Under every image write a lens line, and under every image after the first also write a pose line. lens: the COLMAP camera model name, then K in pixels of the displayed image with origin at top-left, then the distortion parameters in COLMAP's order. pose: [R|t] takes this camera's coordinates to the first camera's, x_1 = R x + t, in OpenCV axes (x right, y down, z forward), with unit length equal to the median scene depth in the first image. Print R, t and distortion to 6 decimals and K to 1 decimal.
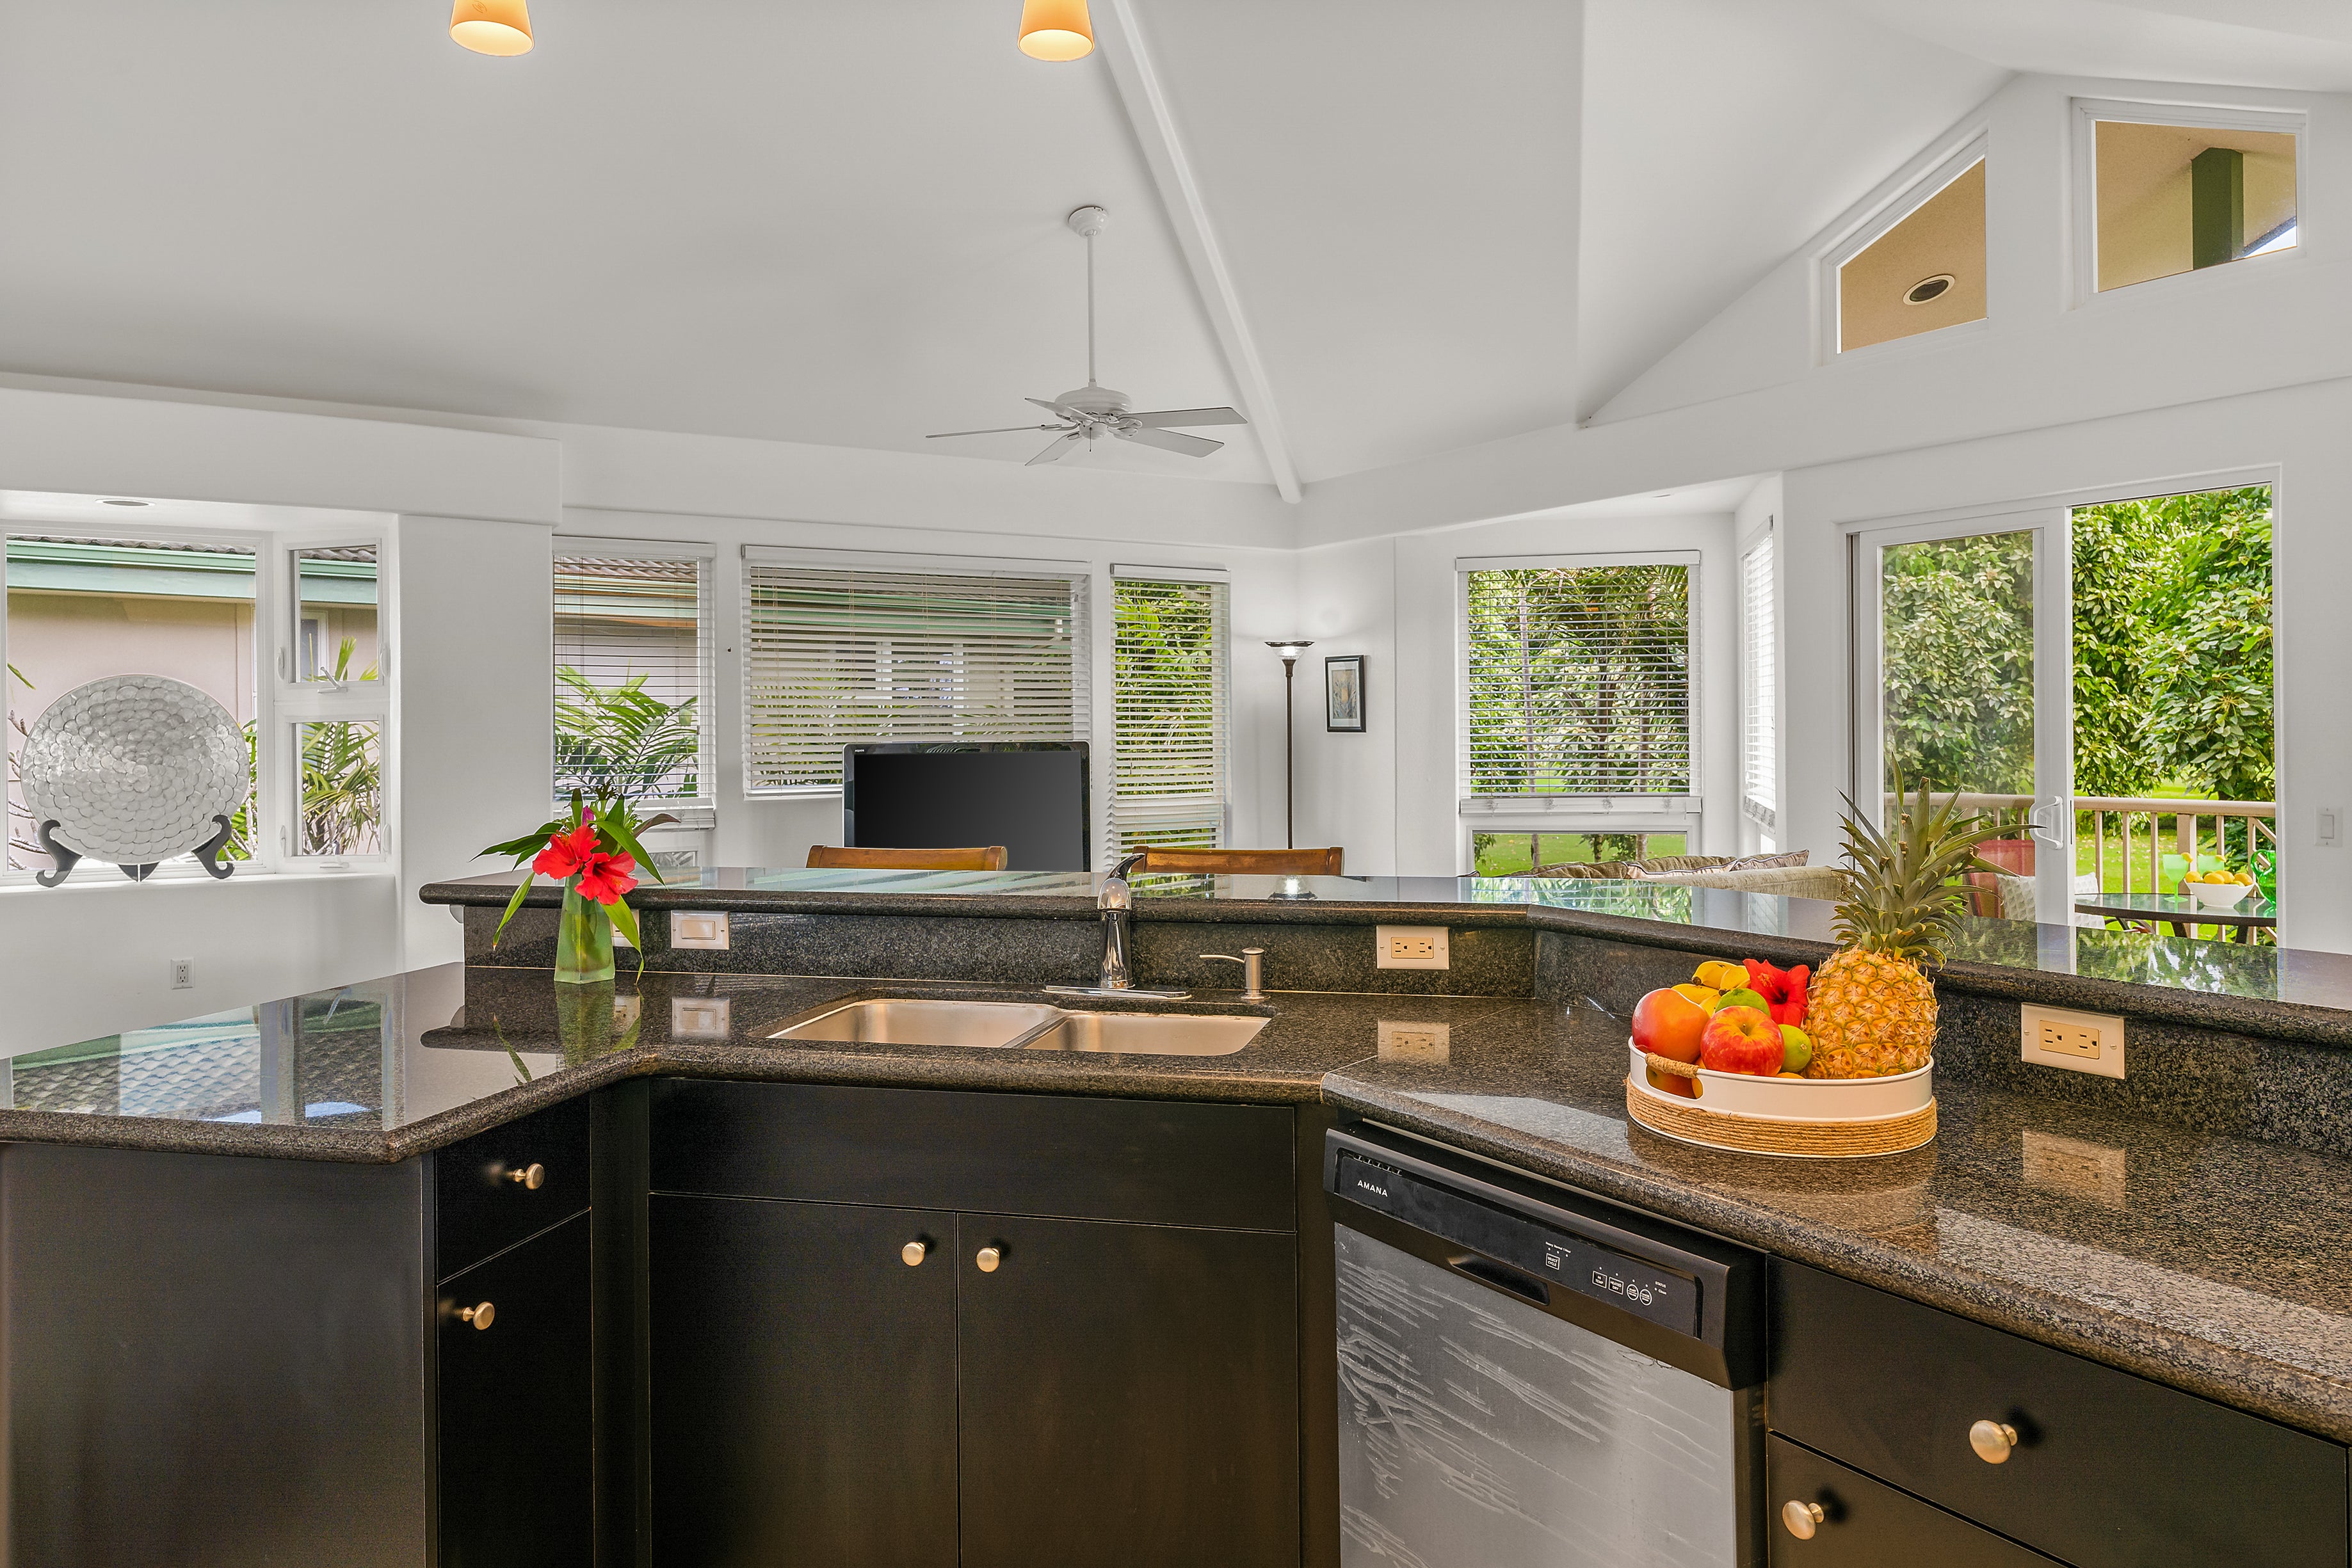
lens RADIAL K [[1564.0, 0, 1183.7], [0, 1564.0, 780.8], [0, 0, 1]] dist [0.004746, 0.000373]
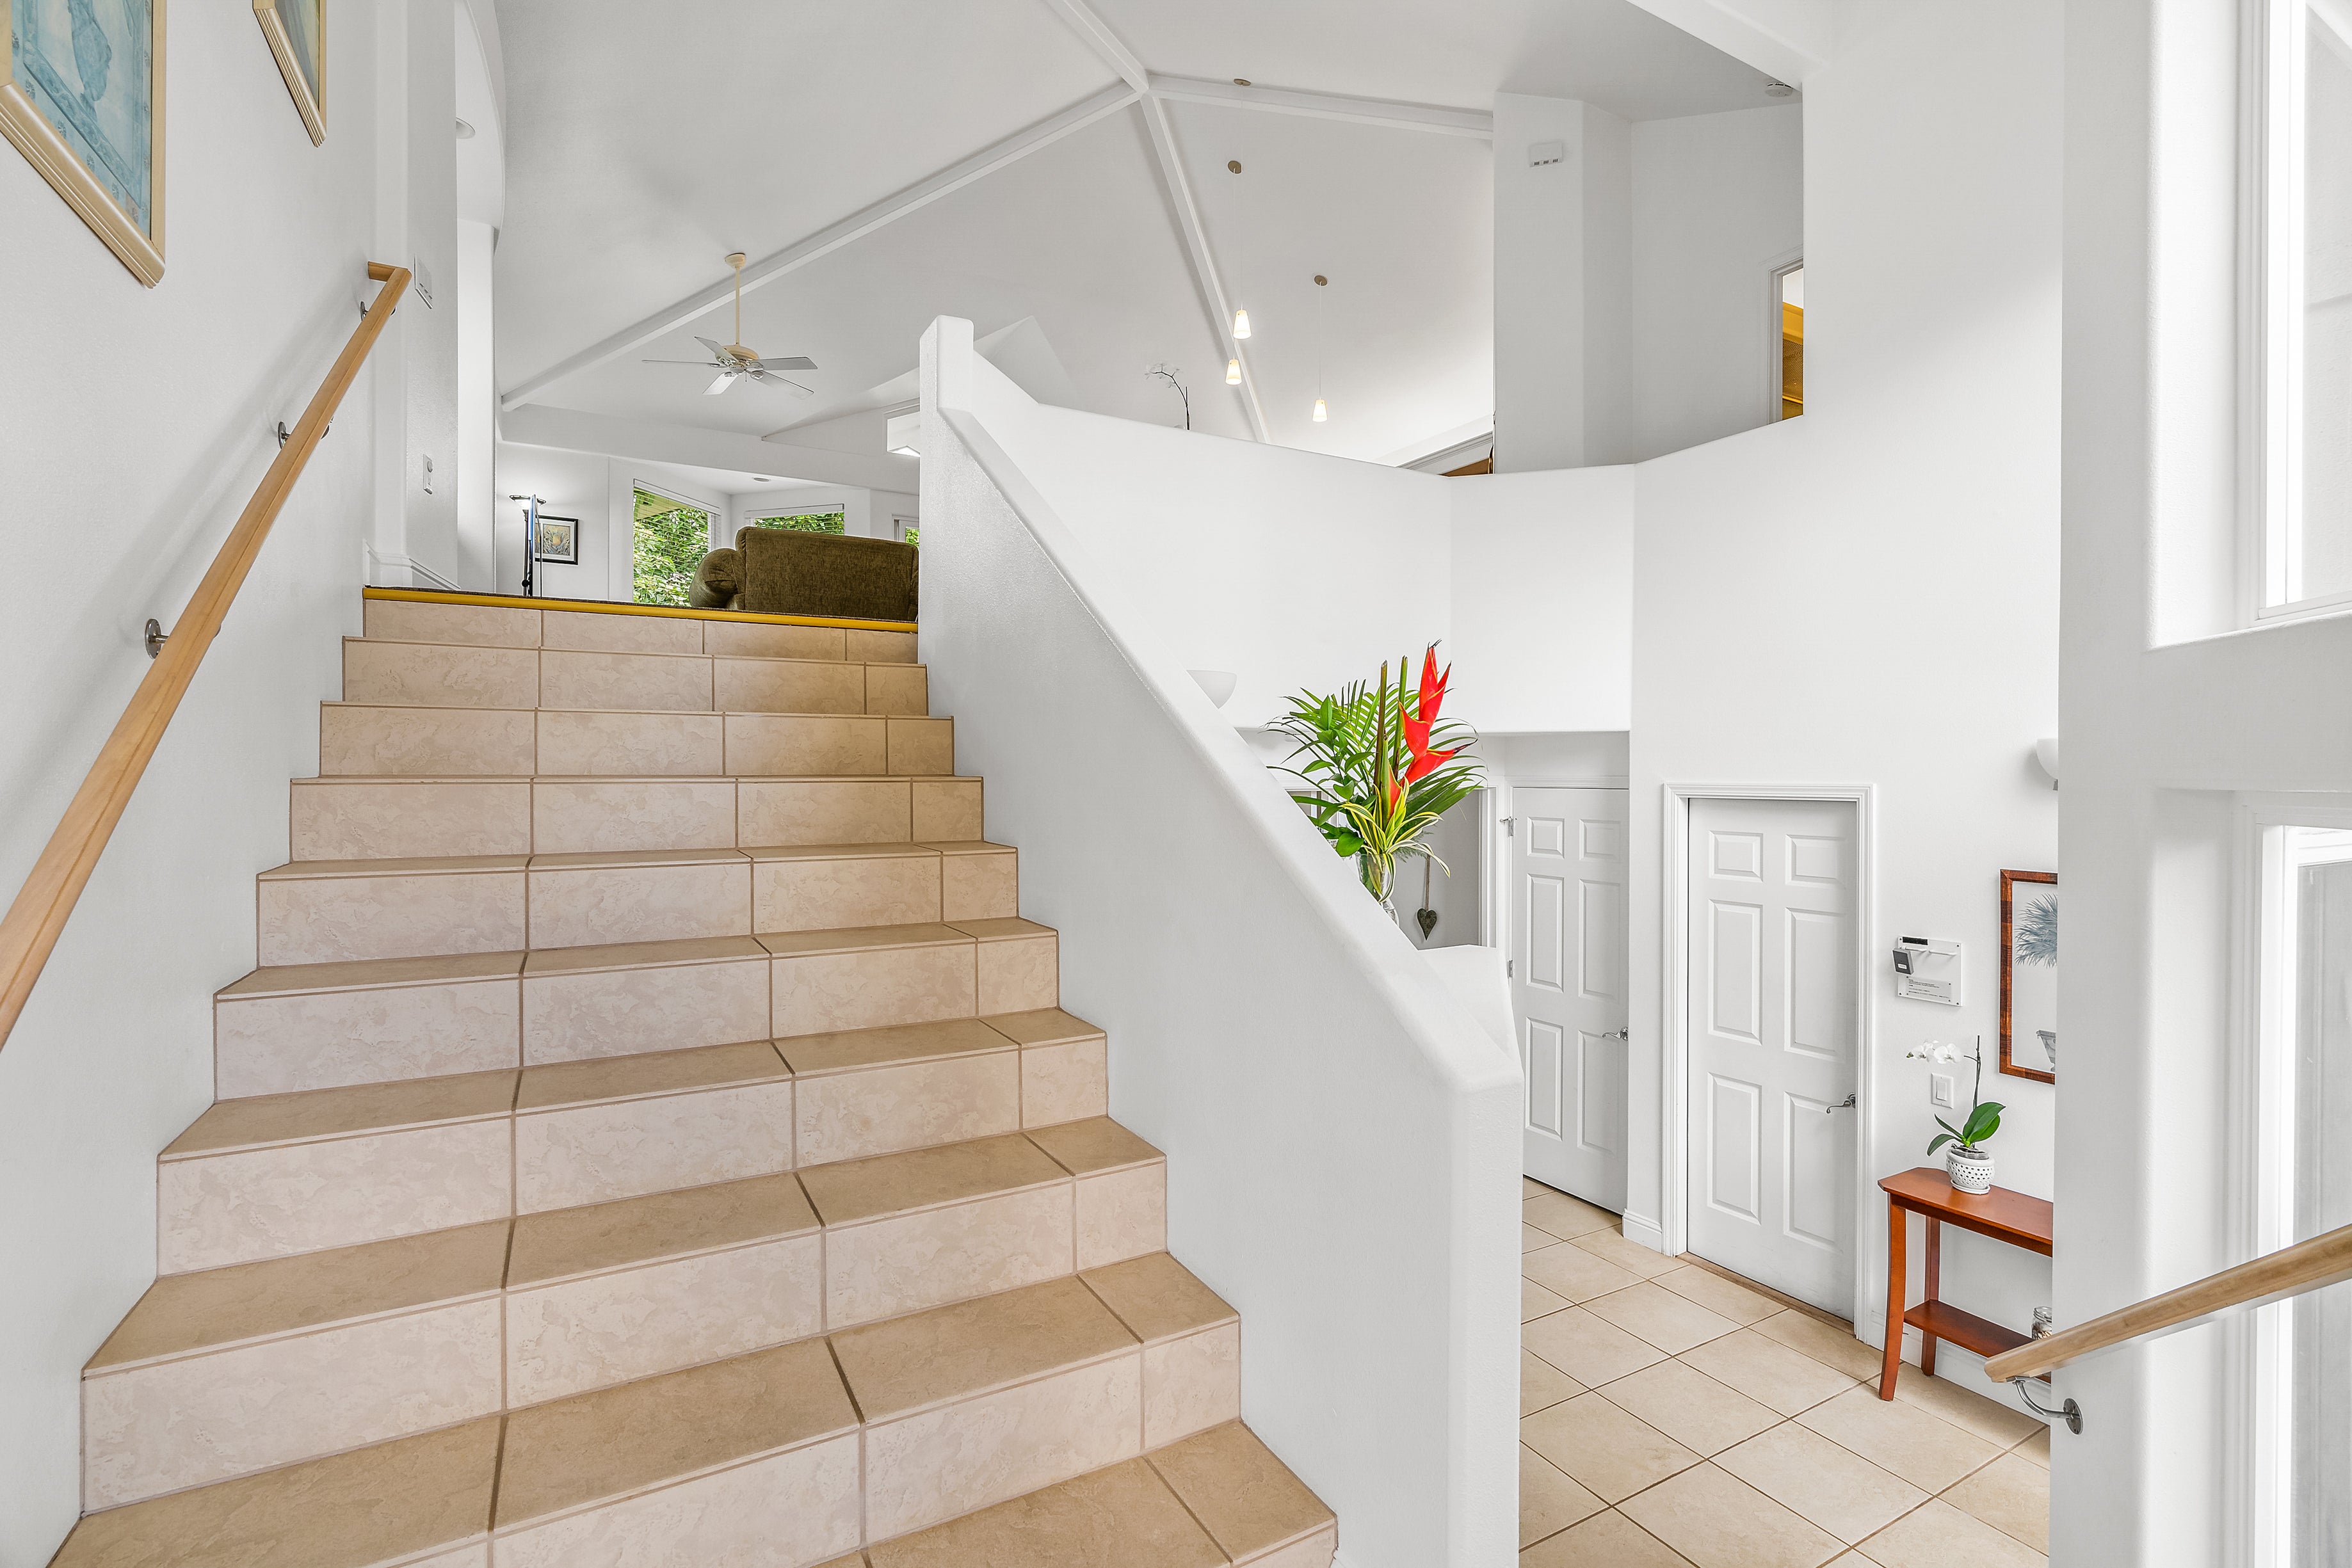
lens RADIAL K [[1080.1, 0, 1184.5], [0, 1080.1, 782.6], [0, 0, 1]] dist [0.001164, 0.000072]
pose [[0.054609, -0.001159, 0.998507, -0.996378], [0.033974, 0.999422, -0.000698, 0.223407], [-0.997930, 0.033962, 0.054617, 0.280384]]
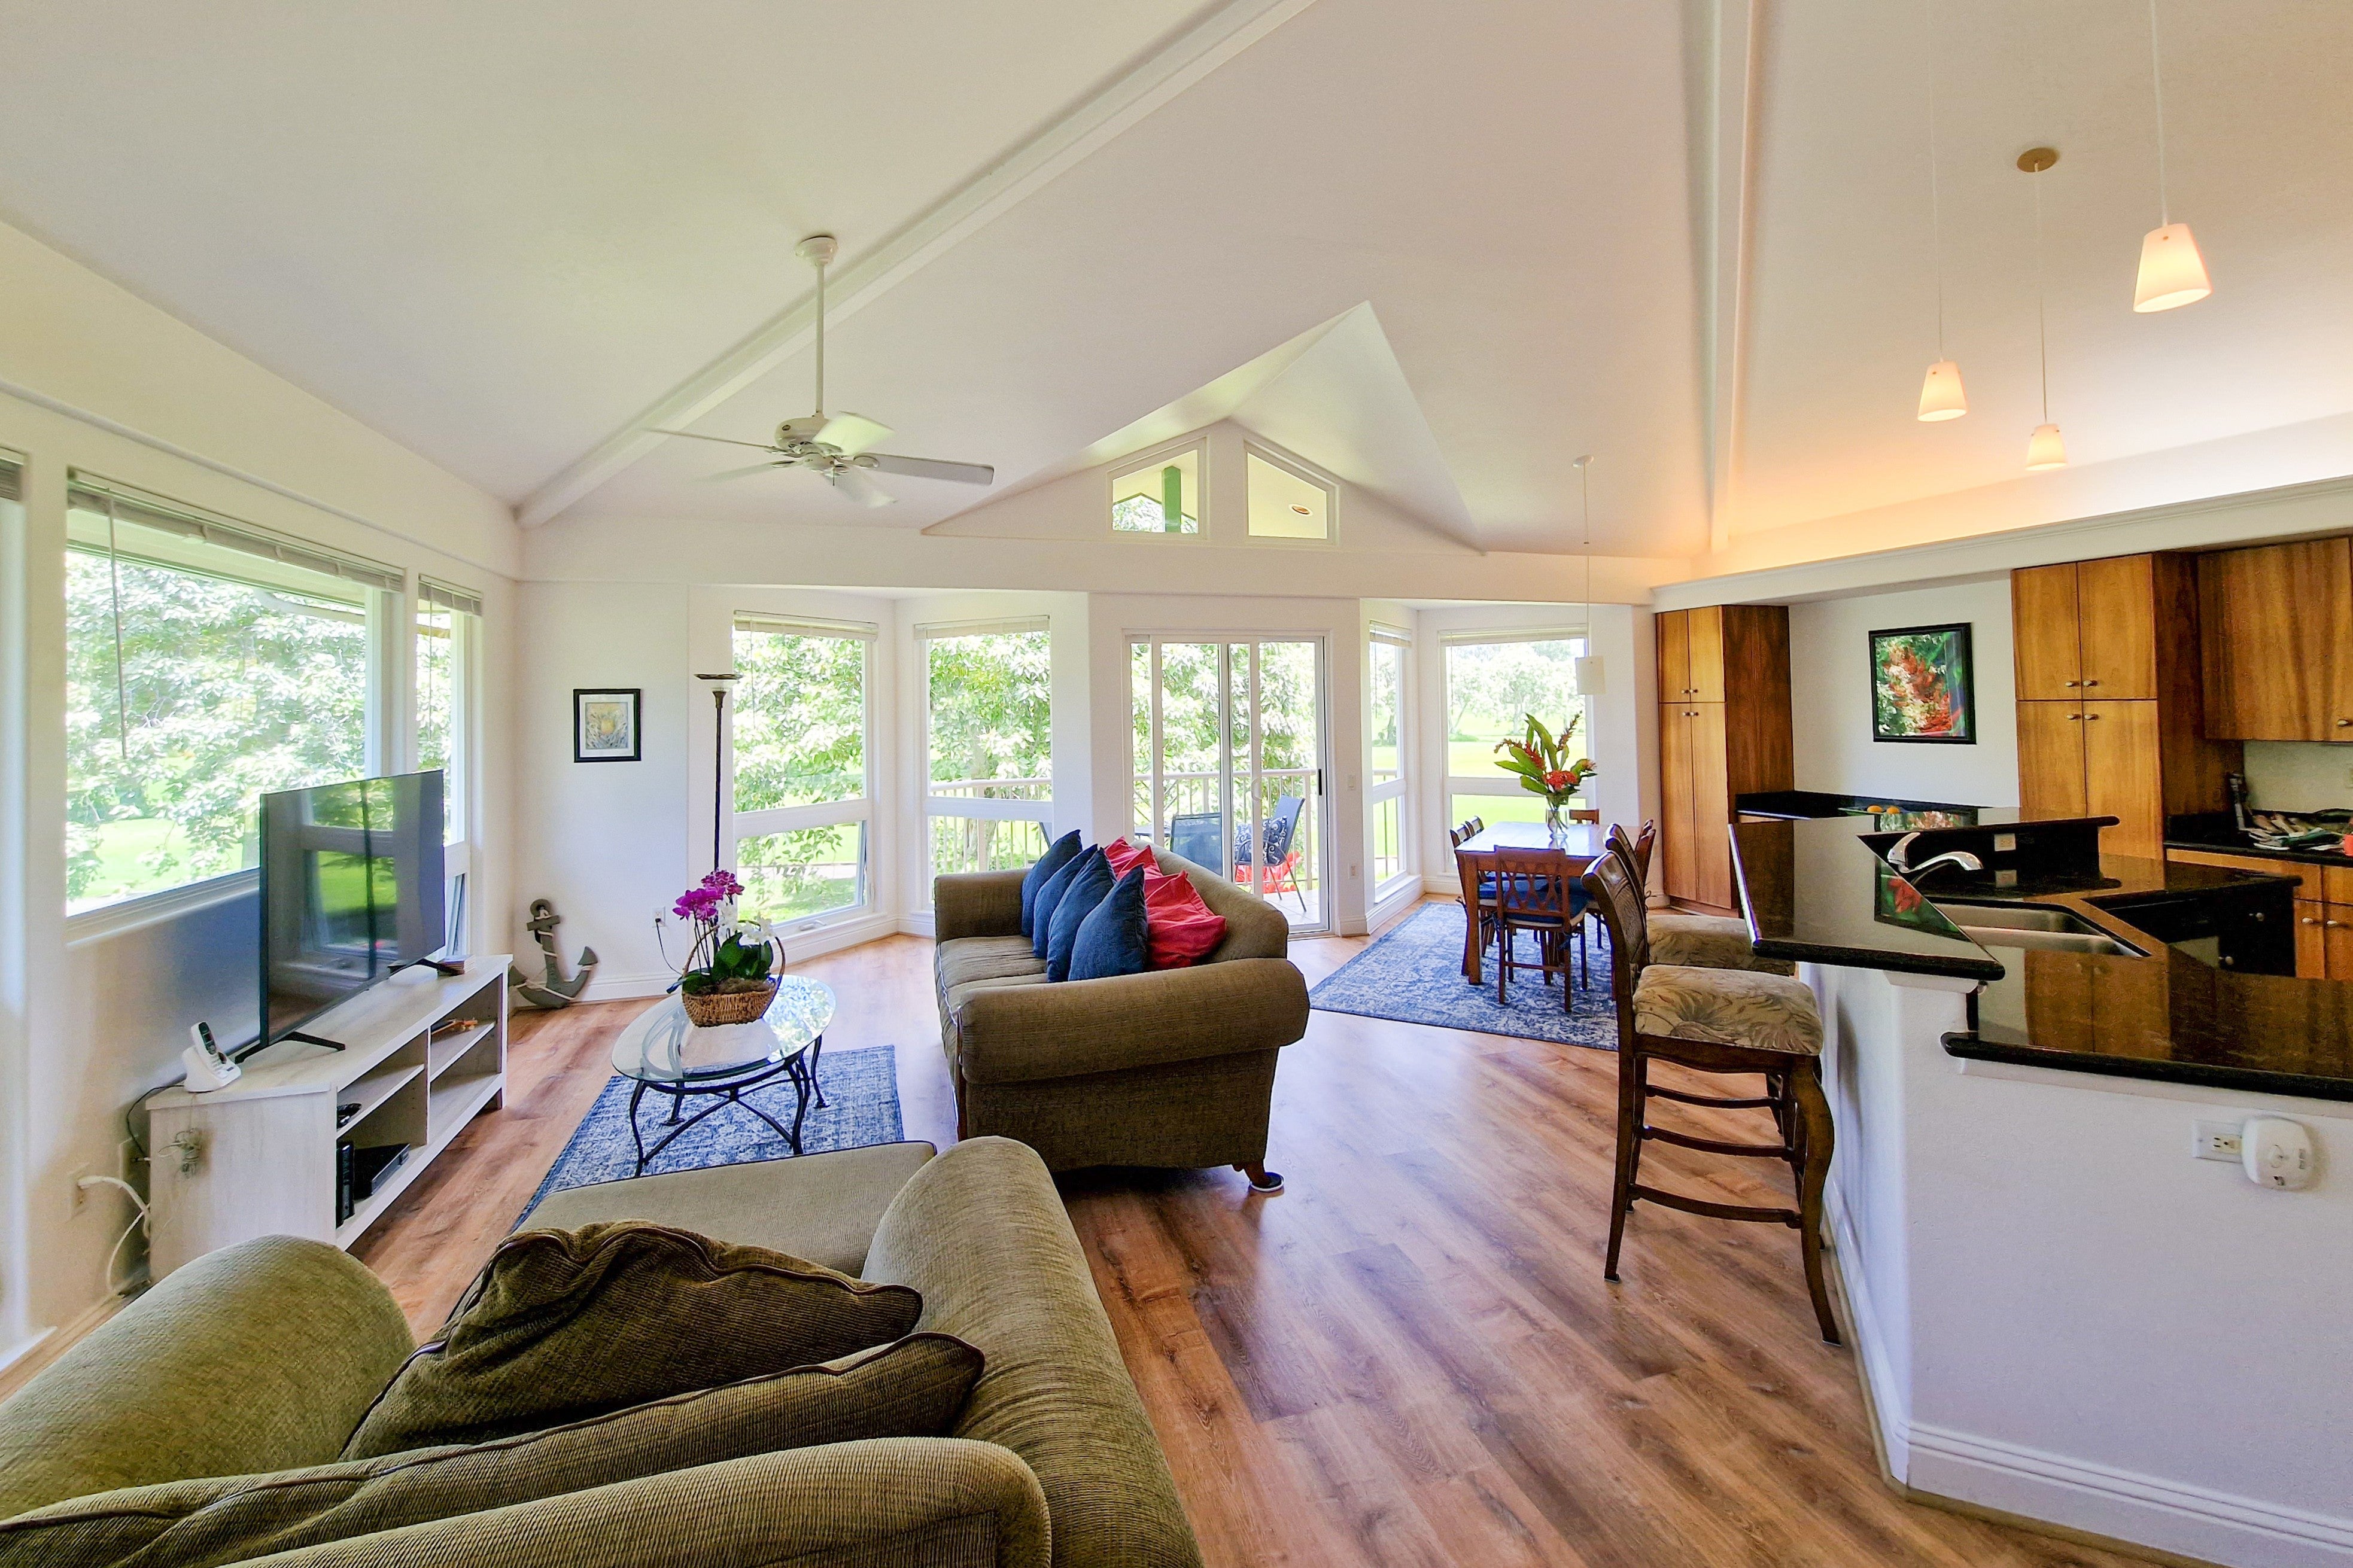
lens RADIAL K [[1014.1, 0, 1170.9], [0, 1014.1, 692.2], [0, 0, 1]] dist [0.013652, -0.001162]
pose [[0.266644, 0.022387, 0.963535, -0.447817], [0.046397, 0.998273, -0.036034, -0.035075], [-0.962678, 0.054314, 0.265145, 0.453826]]
